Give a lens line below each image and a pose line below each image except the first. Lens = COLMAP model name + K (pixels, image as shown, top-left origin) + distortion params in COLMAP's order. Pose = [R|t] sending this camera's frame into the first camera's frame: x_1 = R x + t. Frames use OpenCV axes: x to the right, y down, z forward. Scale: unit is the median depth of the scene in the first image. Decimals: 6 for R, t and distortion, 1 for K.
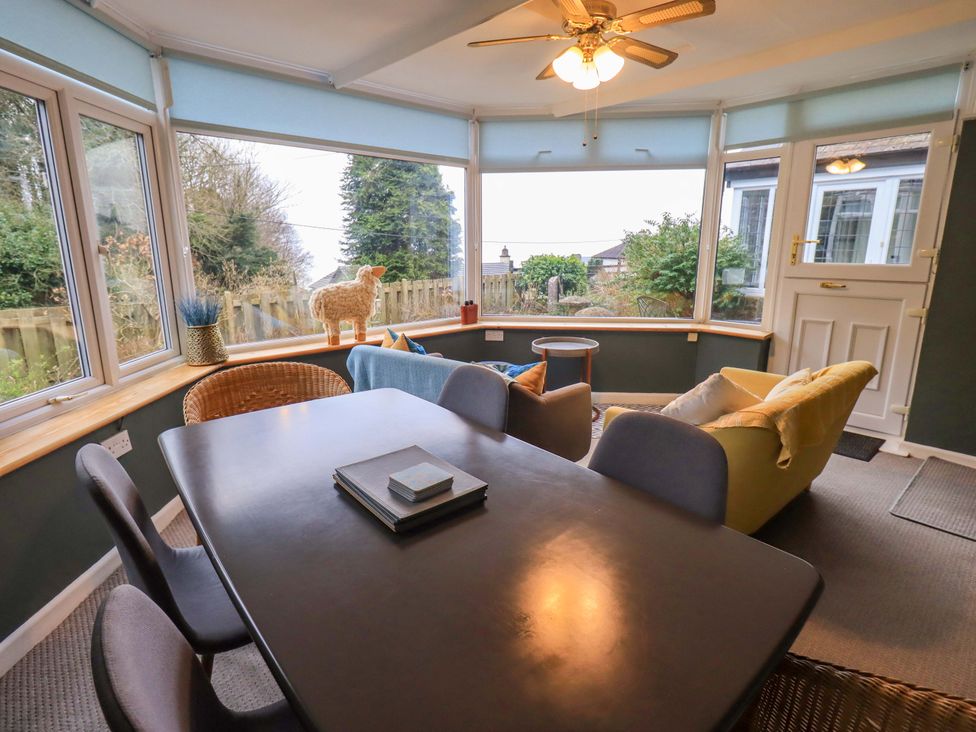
lens RADIAL K [[501.8, 0, 492.3], [0, 501.8, 353.0], [0, 0, 1]] dist [-0.000560, -0.000803]
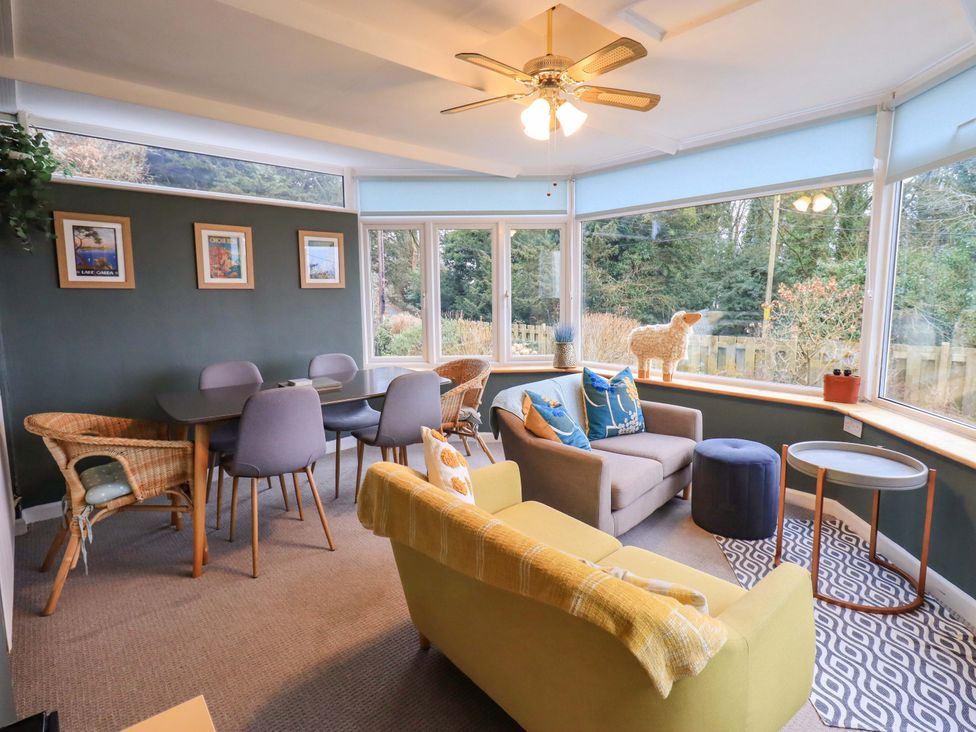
lens RADIAL K [[501.8, 0, 492.3], [0, 501.8, 353.0], [0, 0, 1]] dist [-0.000560, -0.000803]
pose [[0.004021, 0.119245, -0.992857, 0.675013], [-0.198370, 0.973229, 0.116084, -0.116437], [0.980119, 0.196486, 0.027568, 0.523685]]
